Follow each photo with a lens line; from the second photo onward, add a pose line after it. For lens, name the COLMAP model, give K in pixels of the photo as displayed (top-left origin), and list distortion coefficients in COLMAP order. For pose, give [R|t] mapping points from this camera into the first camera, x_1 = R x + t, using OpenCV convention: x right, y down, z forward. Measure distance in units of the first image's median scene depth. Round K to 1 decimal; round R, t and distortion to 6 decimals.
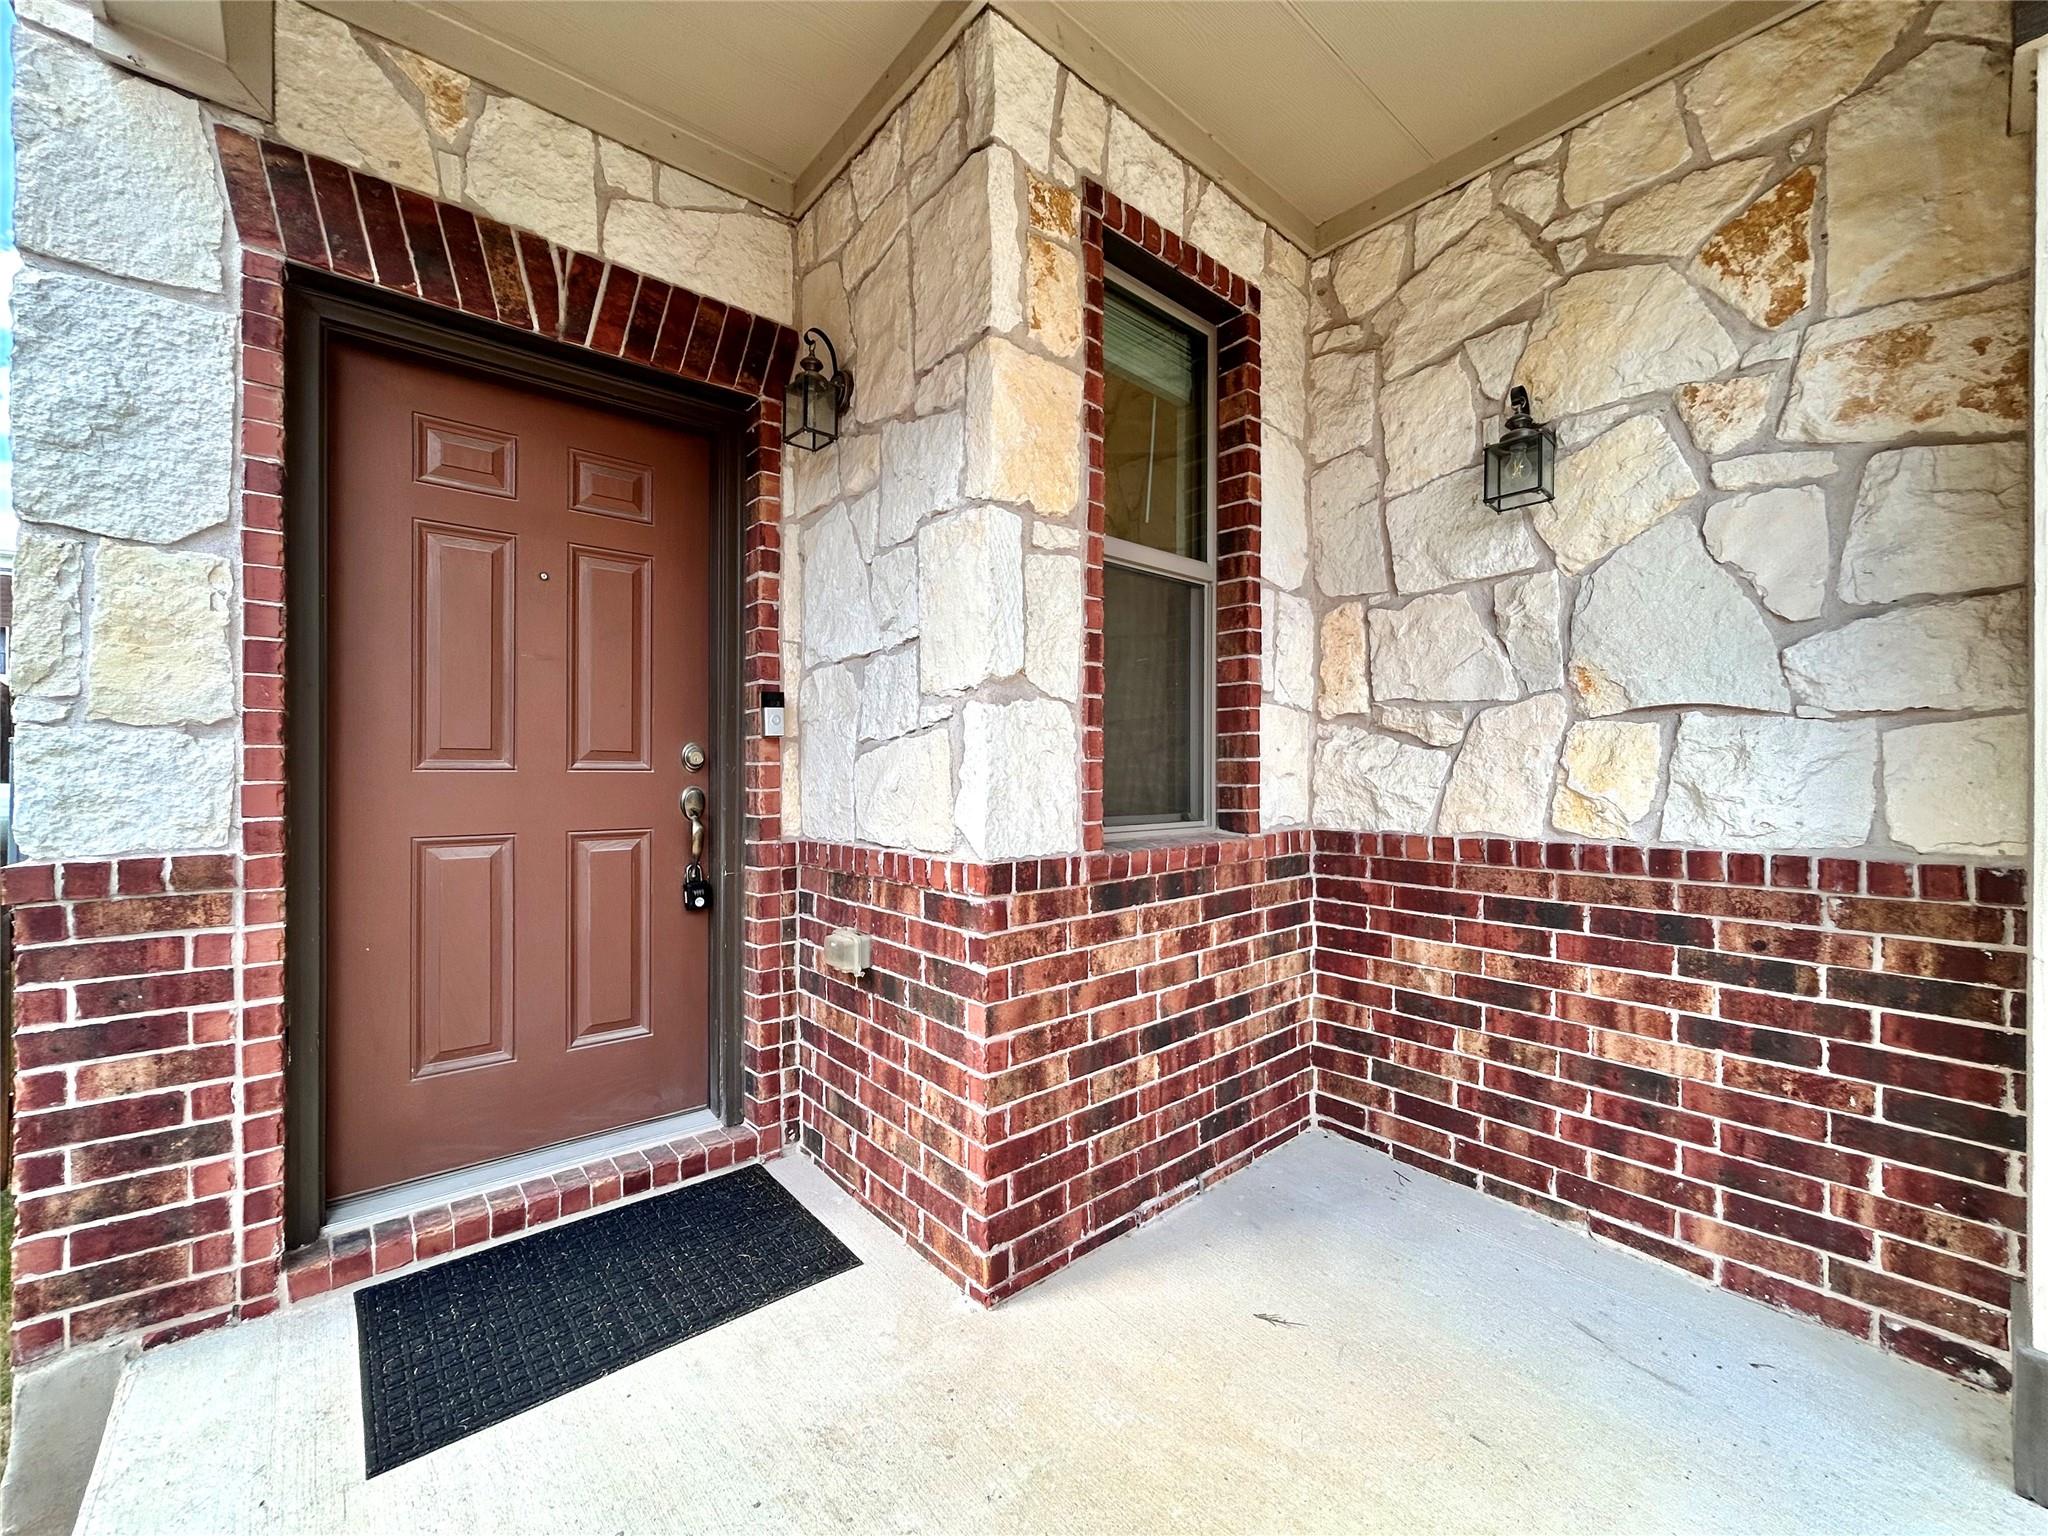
lens RADIAL K [[826.2, 0, 1025.4], [0, 826.2, 767.7], [0, 0, 1]] dist [-0.000958, 0.000014]
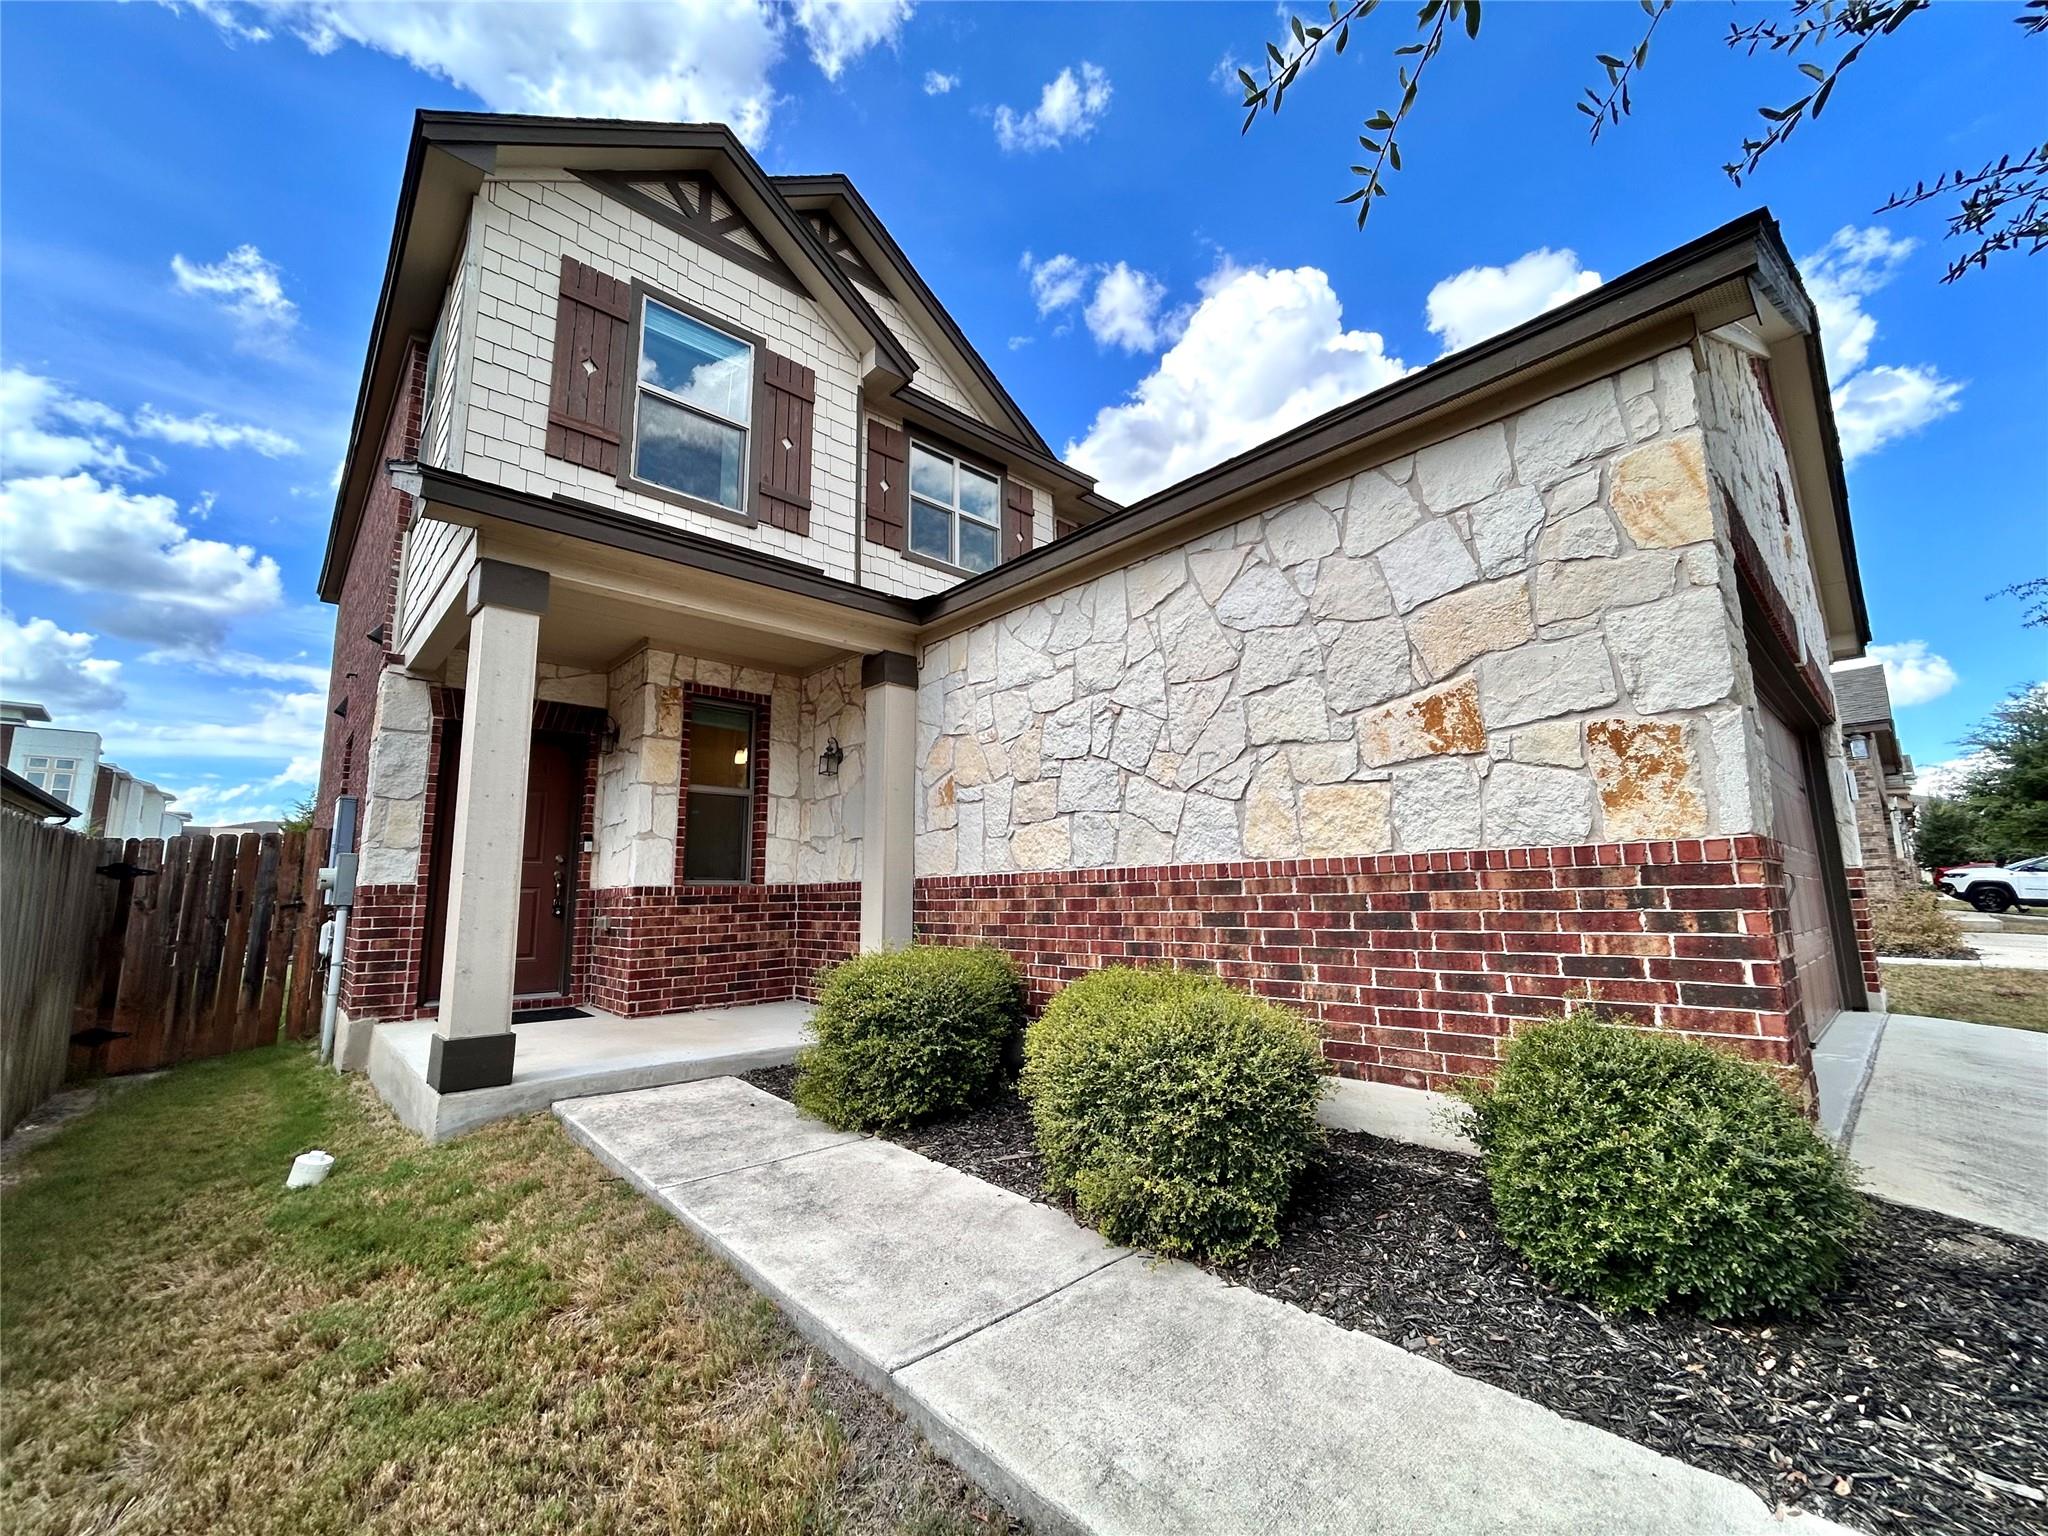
lens RADIAL K [[826.2, 0, 1021.6], [0, 826.2, 769.8], [0, 0, 1]] dist [-0.000958, 0.000014]
pose [[0.999302, -0.007470, 0.036595, 1.214755], [0.012908, 0.988494, -0.150705, 0.146922], [-0.035049, 0.151072, 0.987901, -2.132776]]
